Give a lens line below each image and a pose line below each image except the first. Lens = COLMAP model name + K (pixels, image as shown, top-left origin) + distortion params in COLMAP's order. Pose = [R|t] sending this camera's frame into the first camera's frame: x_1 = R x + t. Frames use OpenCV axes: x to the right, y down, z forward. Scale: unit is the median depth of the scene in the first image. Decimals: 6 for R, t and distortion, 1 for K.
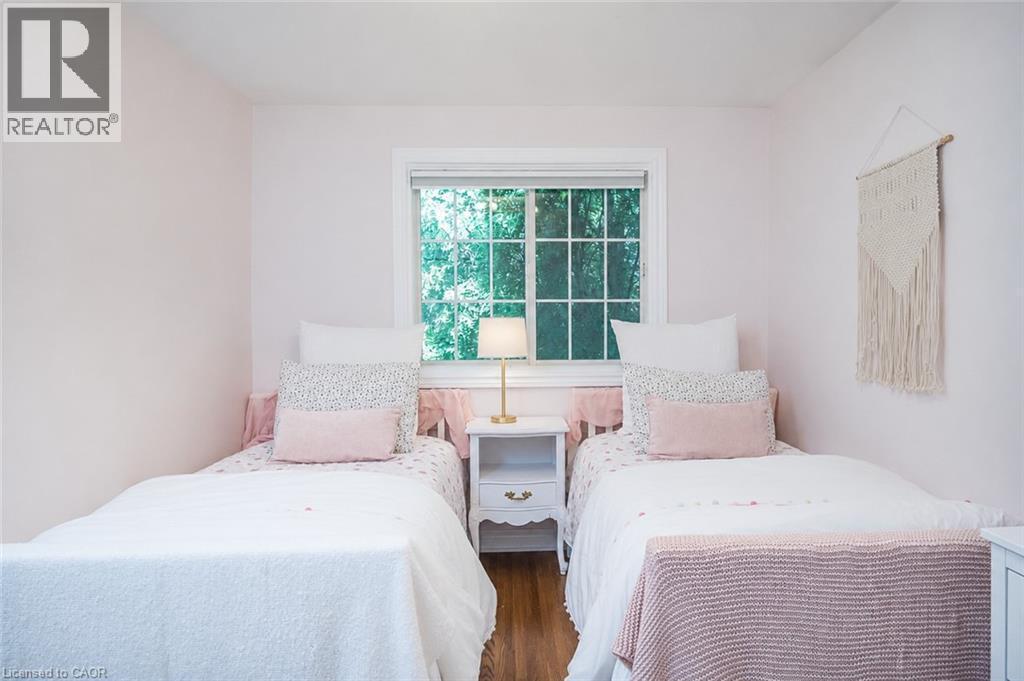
lens RADIAL K [[709.7, 0, 512.0], [0, 709.7, 340.5], [0, 0, 1]] dist [0.082690, 0.001214]
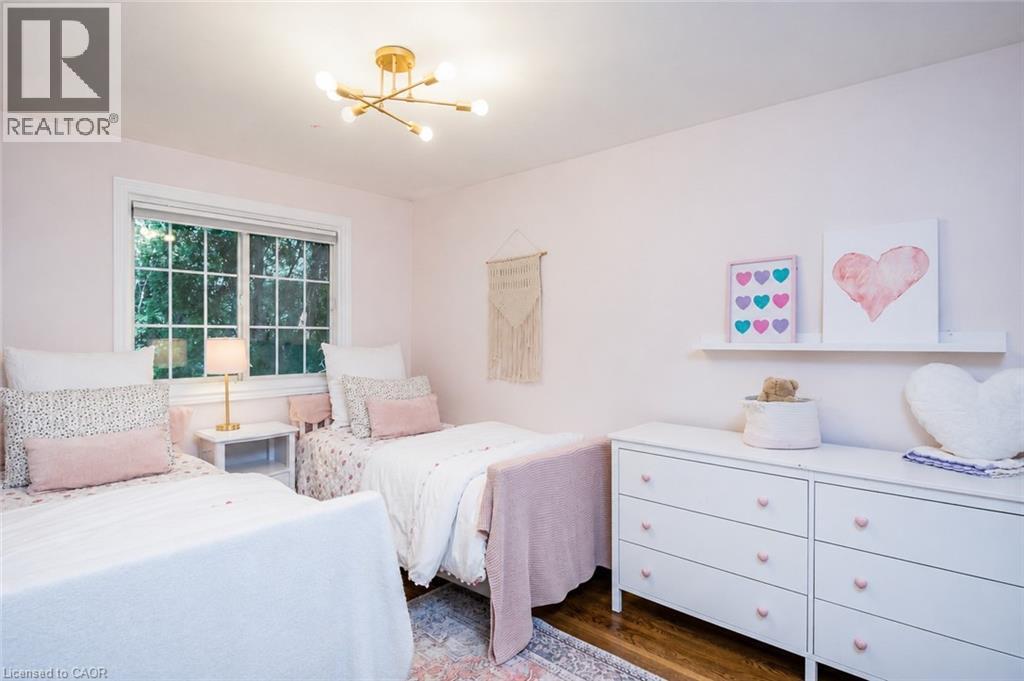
lens RADIAL K [[677.5, 0, 480.1], [0, 677.5, 333.9], [0, 0, 1]] dist [-0.000272, -0.020510]
pose [[0.640054, 0.012100, 0.768235, -0.610638], [0.022652, 0.999144, -0.034609, 0.005157], [-0.767996, 0.039553, 0.639232, -0.022359]]
